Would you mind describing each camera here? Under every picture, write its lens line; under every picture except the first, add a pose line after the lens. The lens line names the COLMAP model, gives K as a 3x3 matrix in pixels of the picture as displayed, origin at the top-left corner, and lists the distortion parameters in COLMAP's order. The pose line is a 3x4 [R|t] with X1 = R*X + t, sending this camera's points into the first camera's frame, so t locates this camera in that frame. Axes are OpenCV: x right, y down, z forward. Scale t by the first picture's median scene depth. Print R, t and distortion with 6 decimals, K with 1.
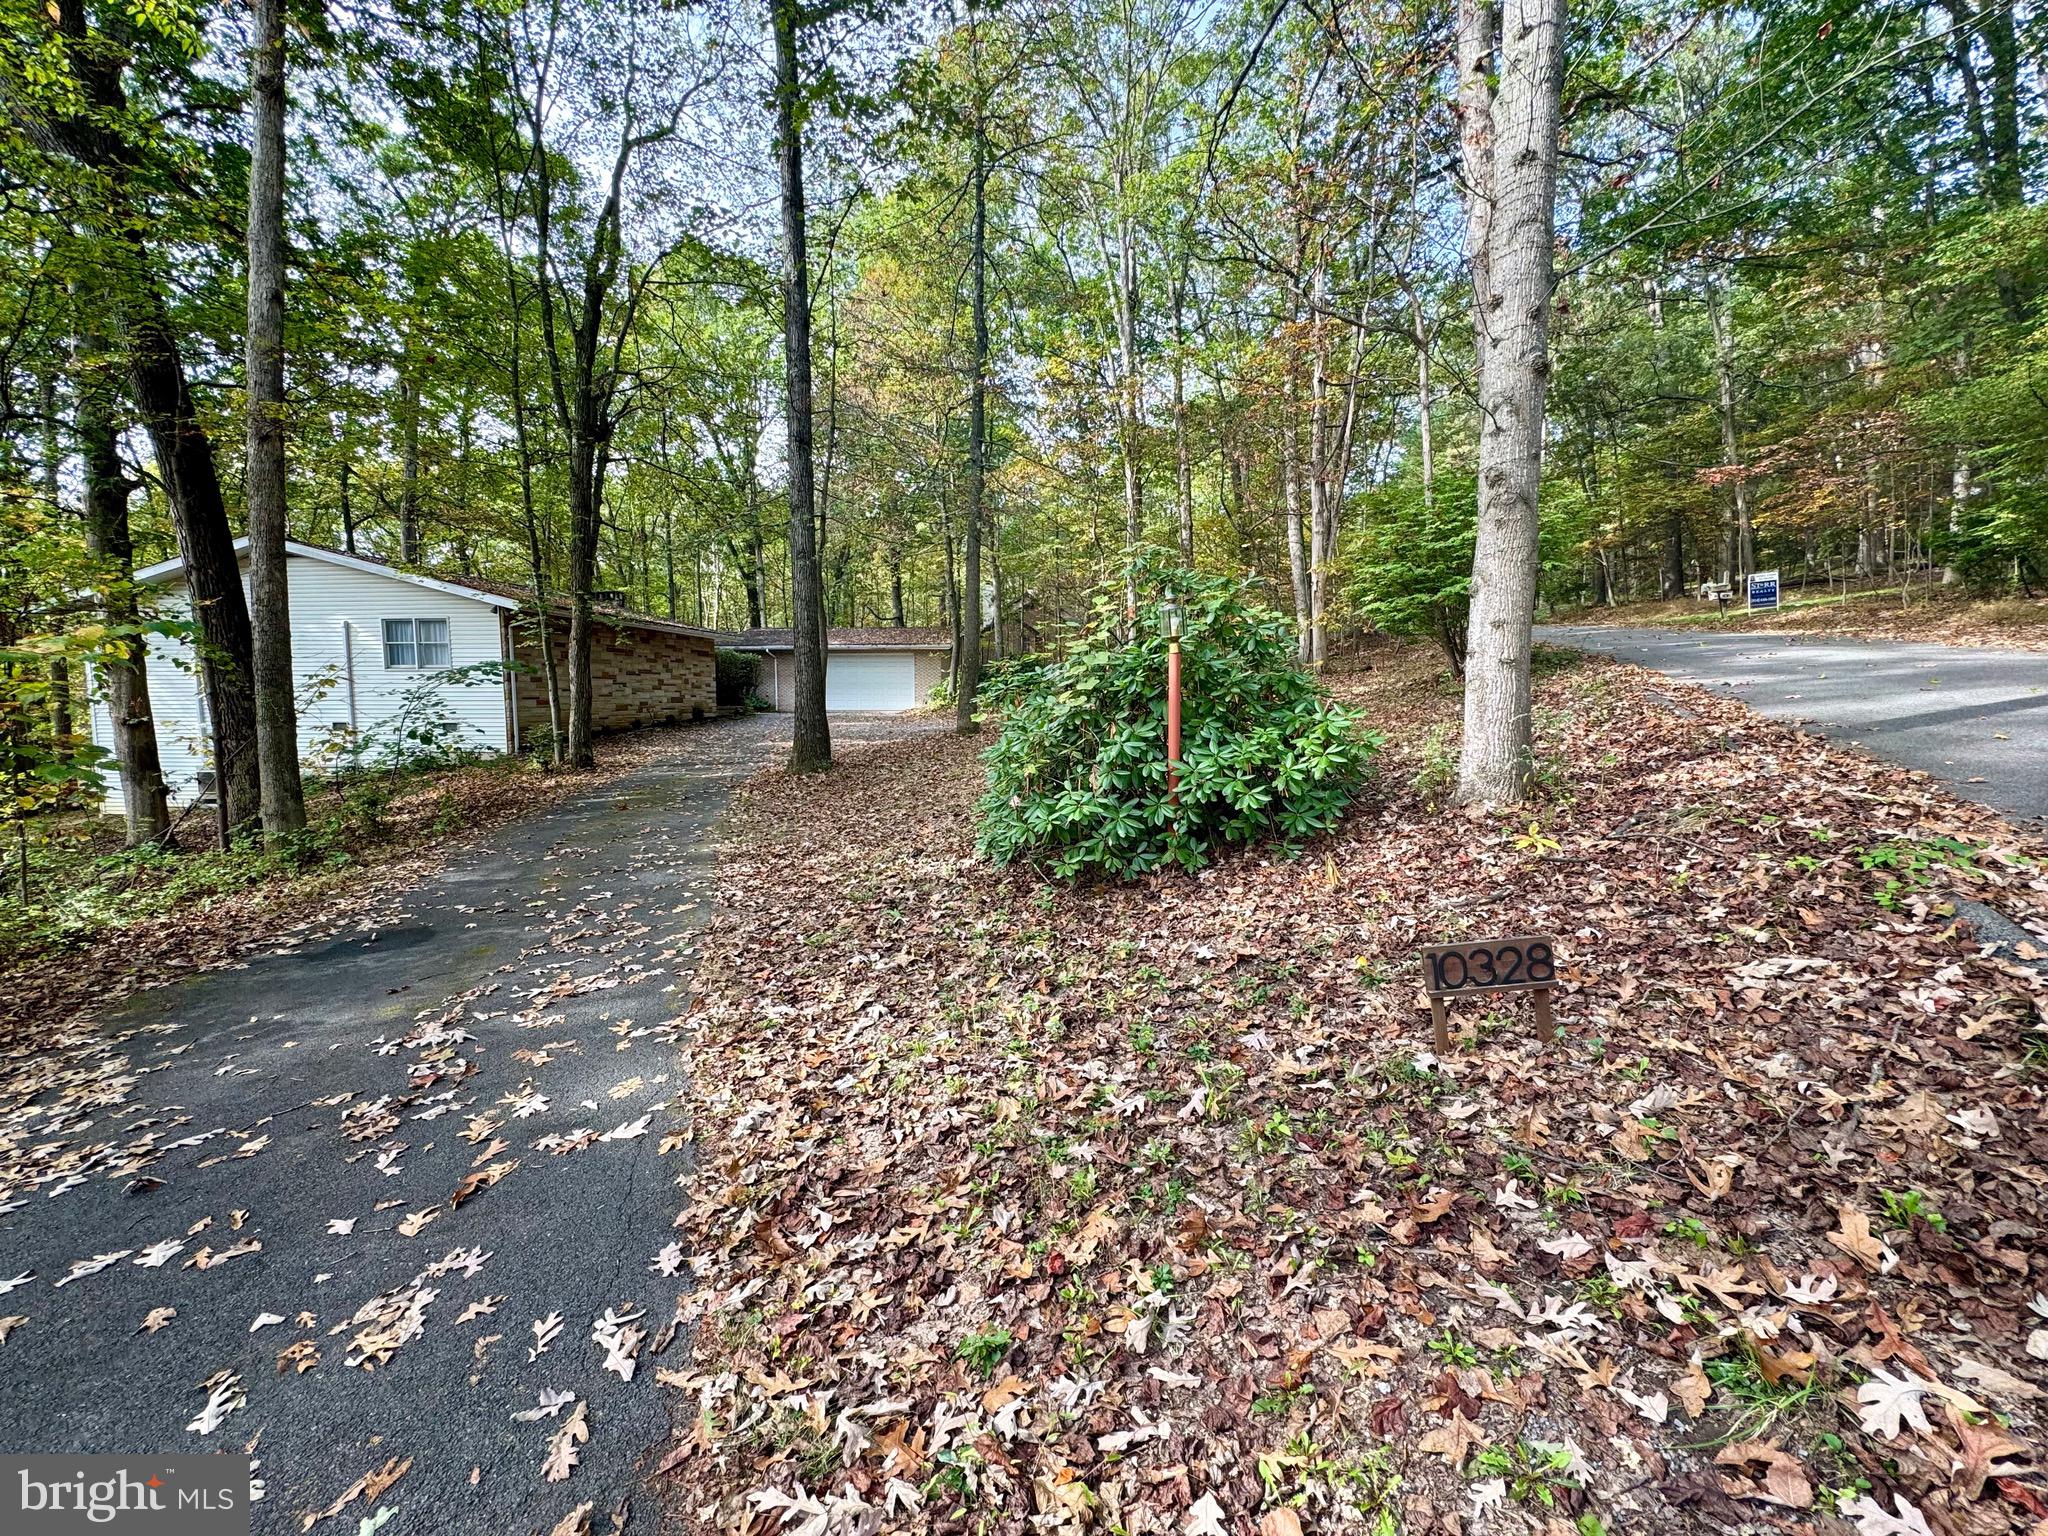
lens RADIAL K [[820.1, 0, 1024.0], [0, 820.1, 746.8], [0, 0, 1]] dist [-0.000121, -0.000629]
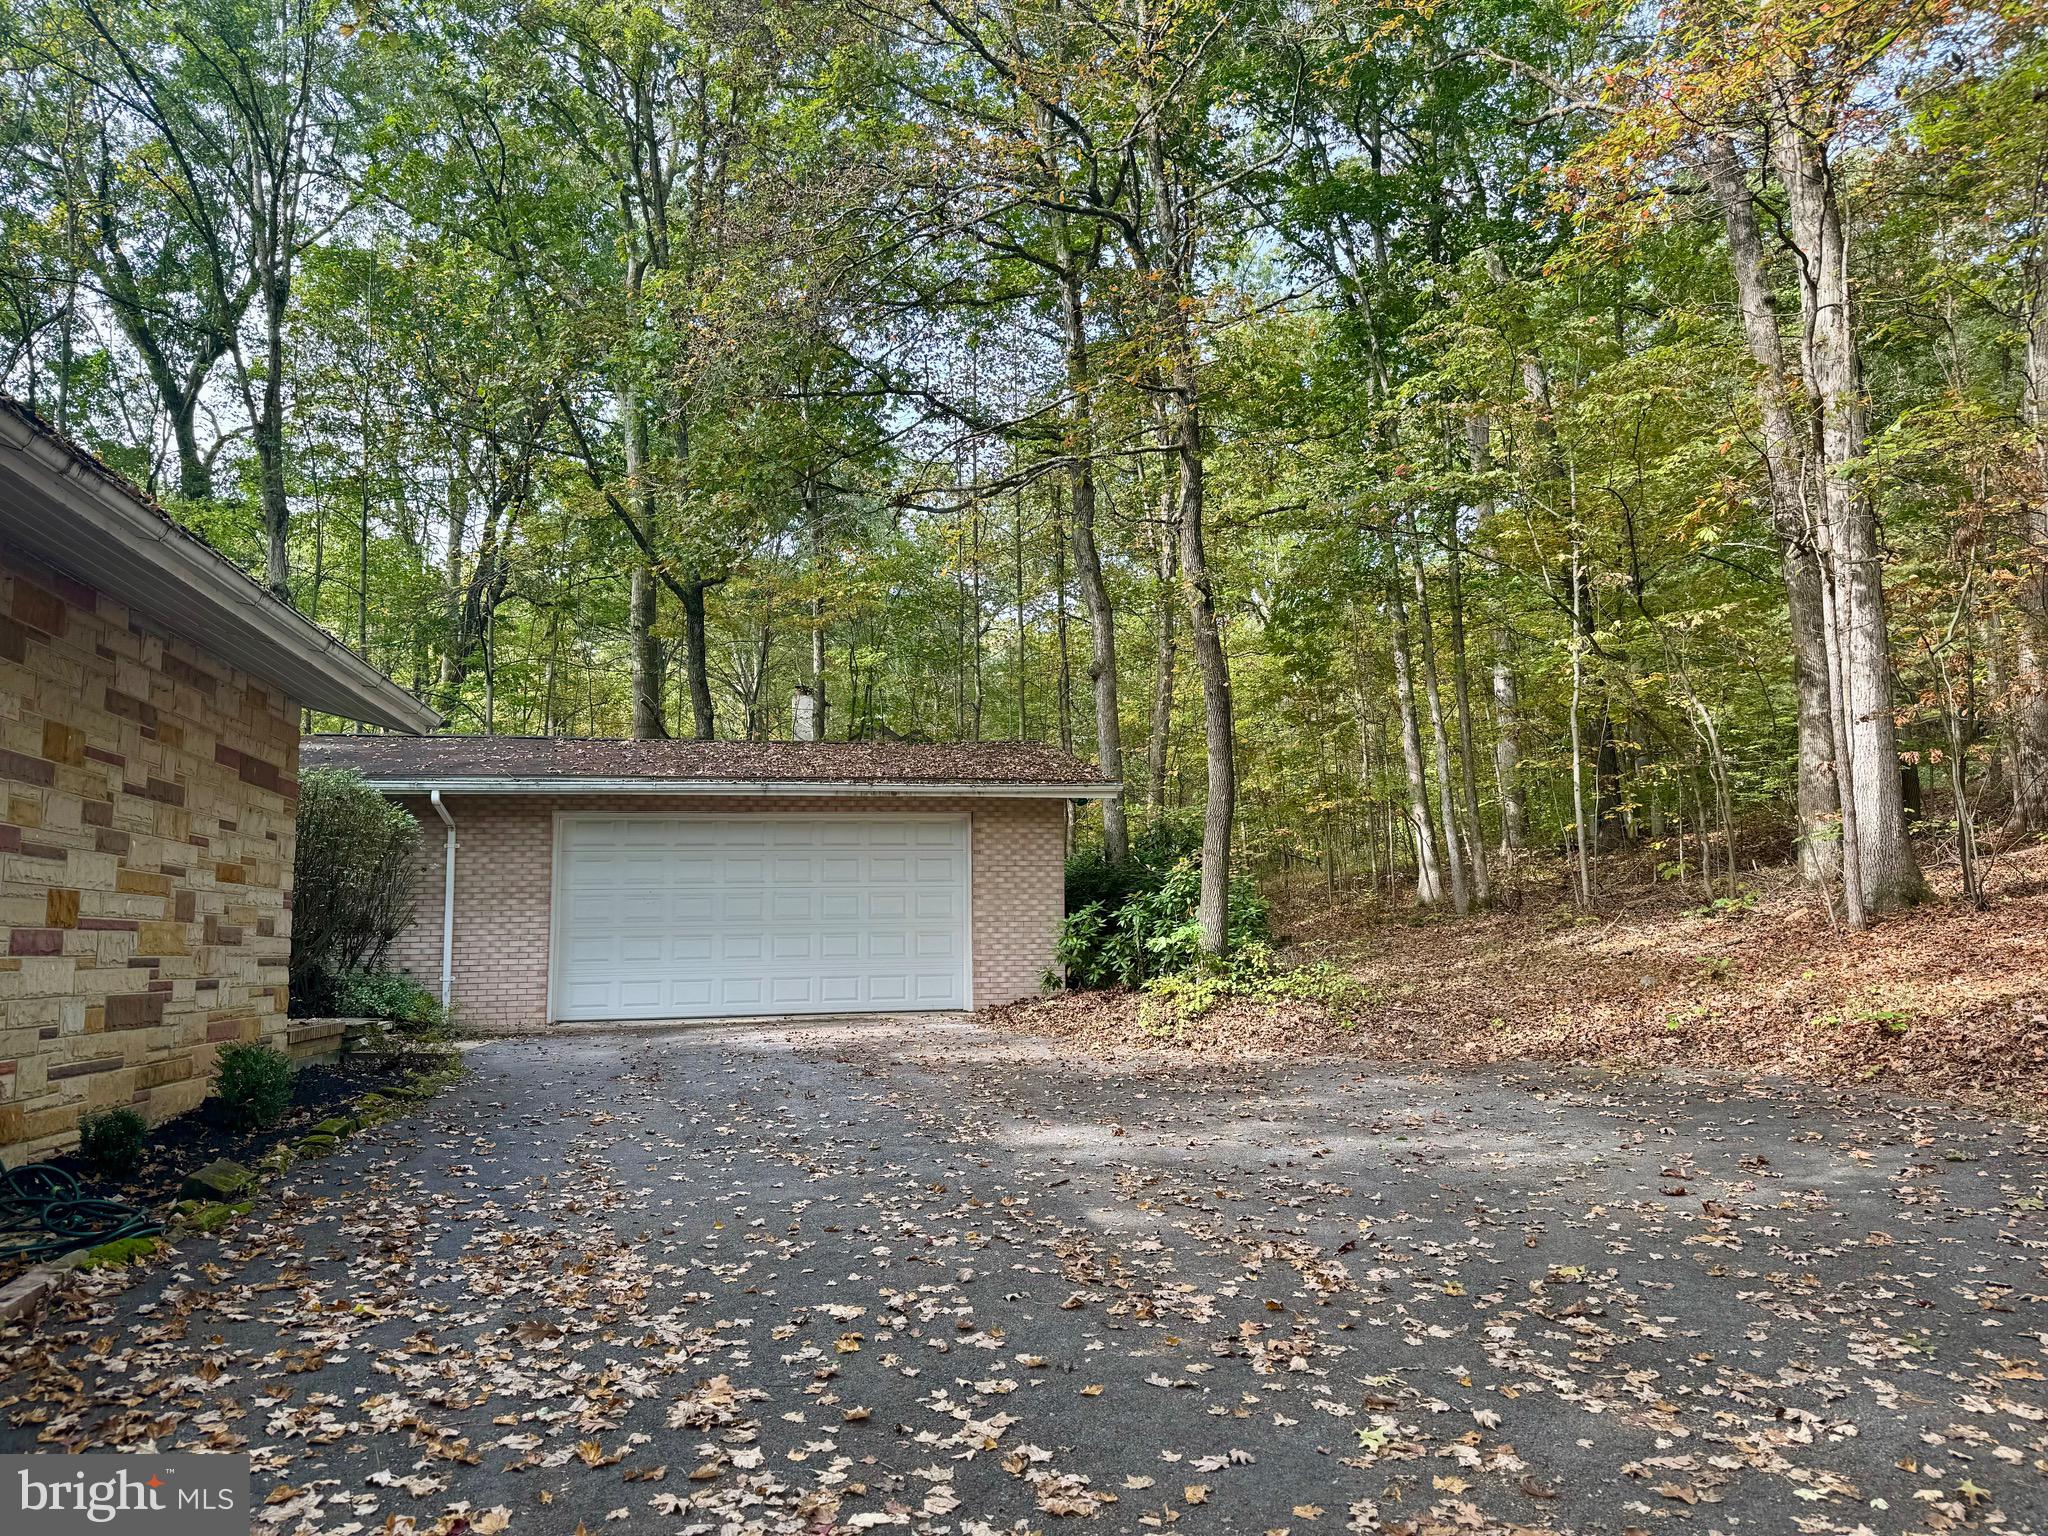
lens RADIAL K [[1445.7, 0, 1024.0], [0, 1445.7, 768.0], [0, 0, 1]] dist [0.005722, -0.008930]
pose [[0.963412, 0.013694, 0.267673, -1.751536], [0.036848, 0.982443, -0.182886, -0.246289], [-0.265478, 0.186058, 0.945993, 3.514227]]
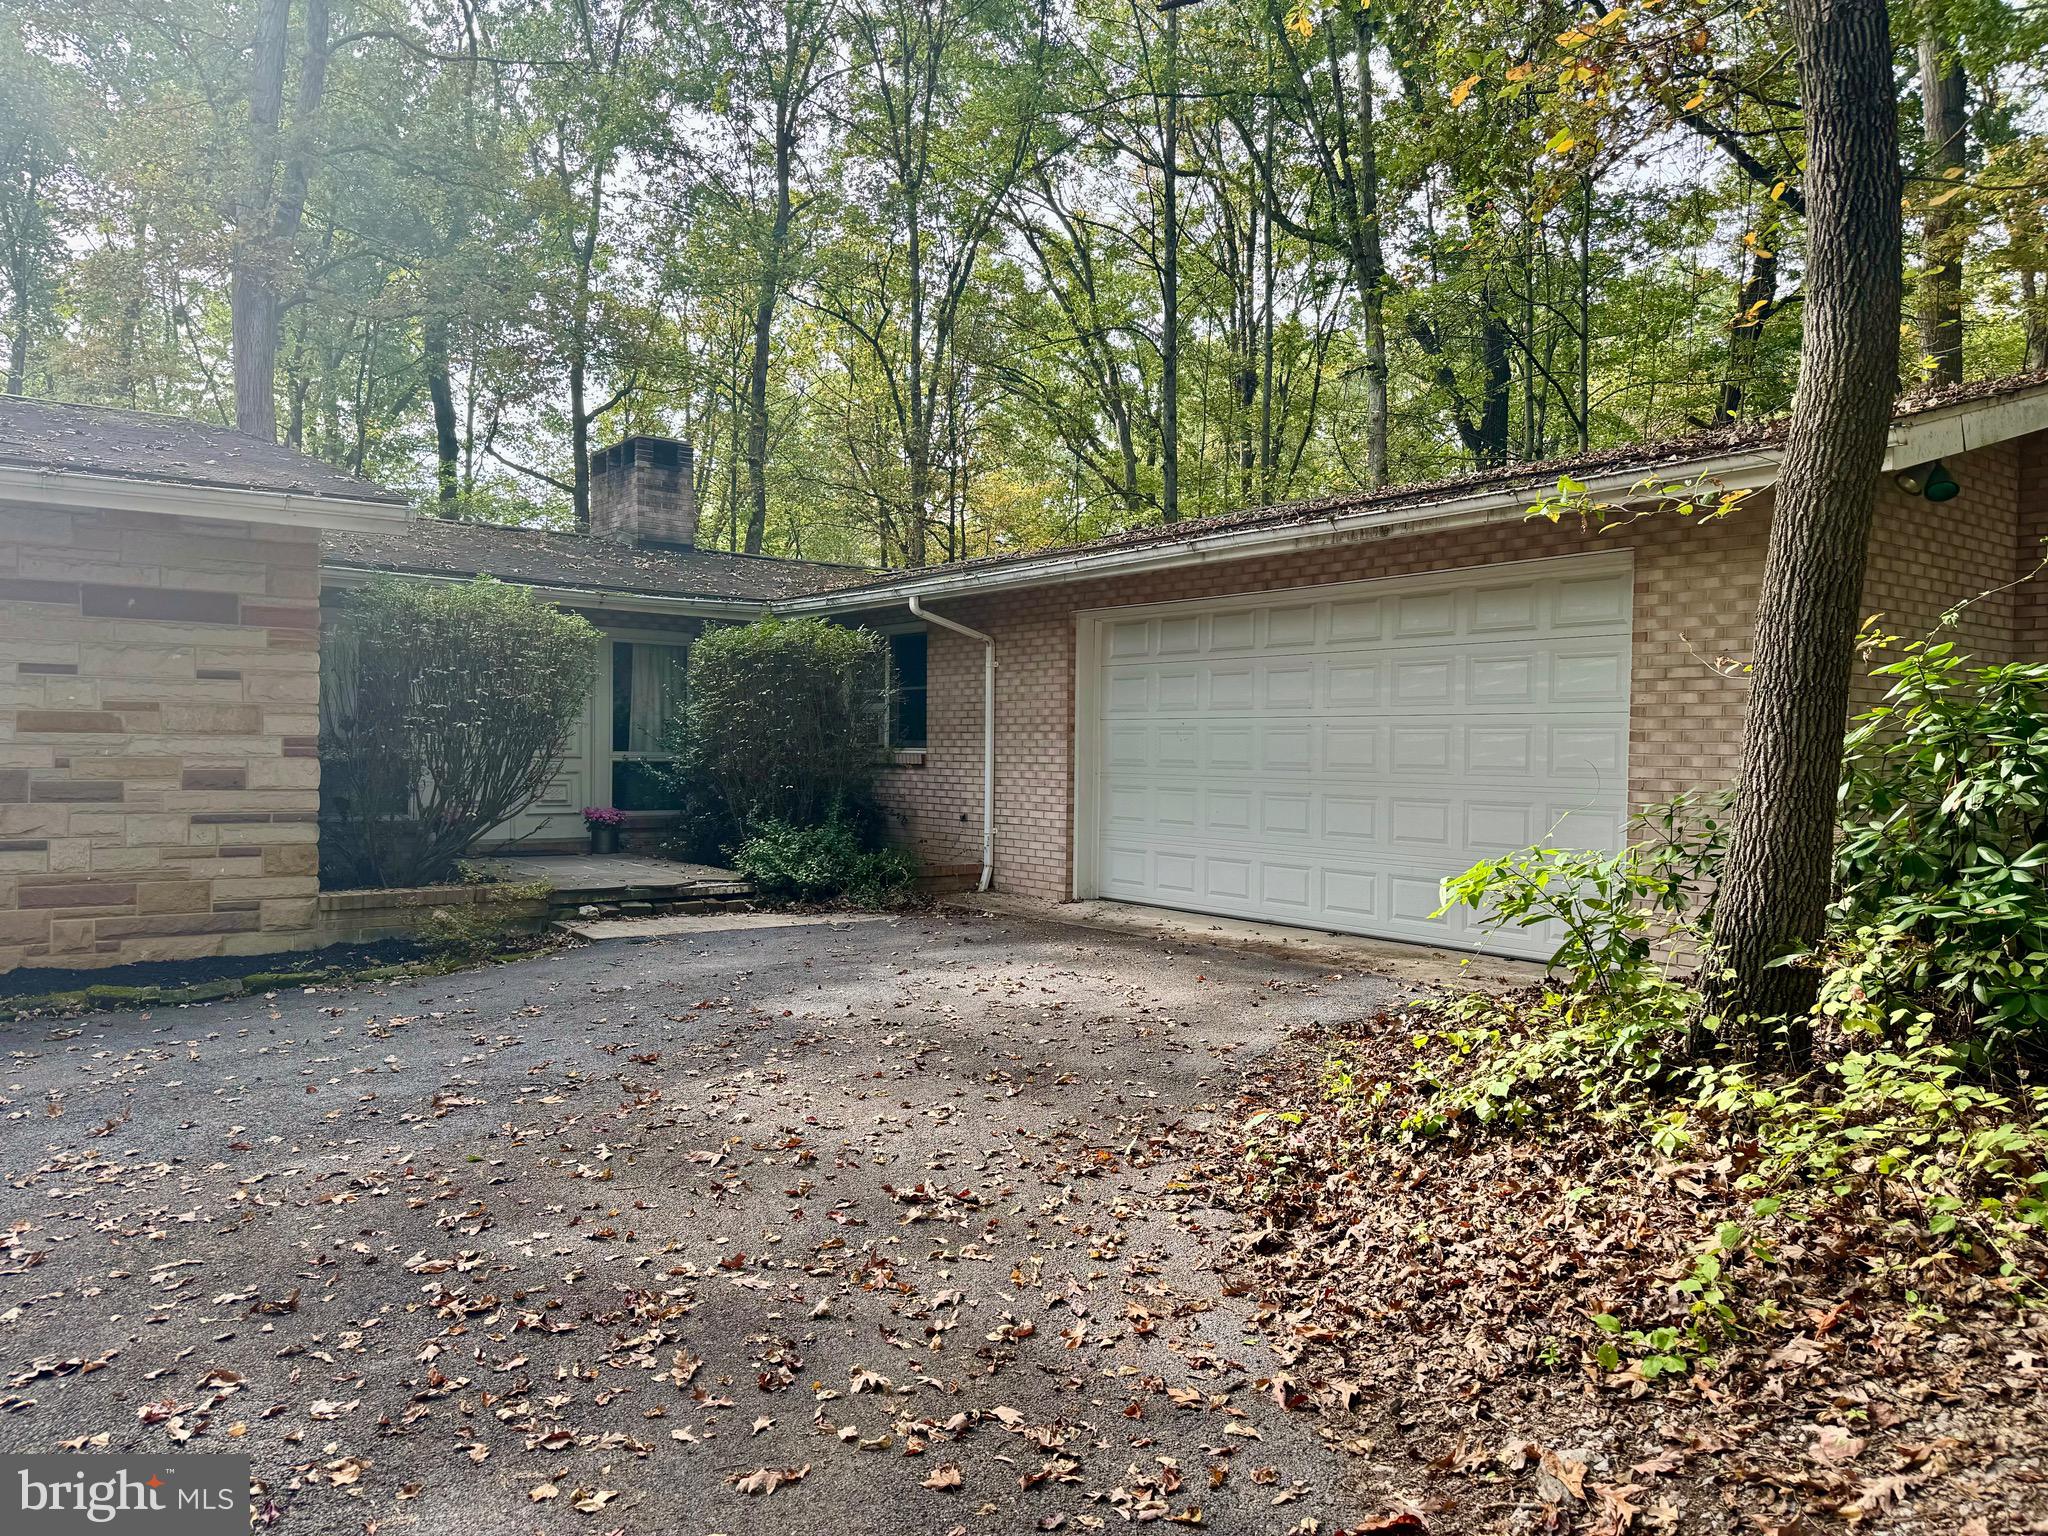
lens RADIAL K [[1431.4, 0, 1024.0], [0, 1431.4, 768.0], [0, 0, 1]] dist [0.109673, -0.153467]
pose [[0.682668, 0.014007, -0.730595, -0.183490], [-0.056248, 0.997857, -0.033427, -0.455364], [0.728561, 0.063914, 0.681993, 5.318180]]
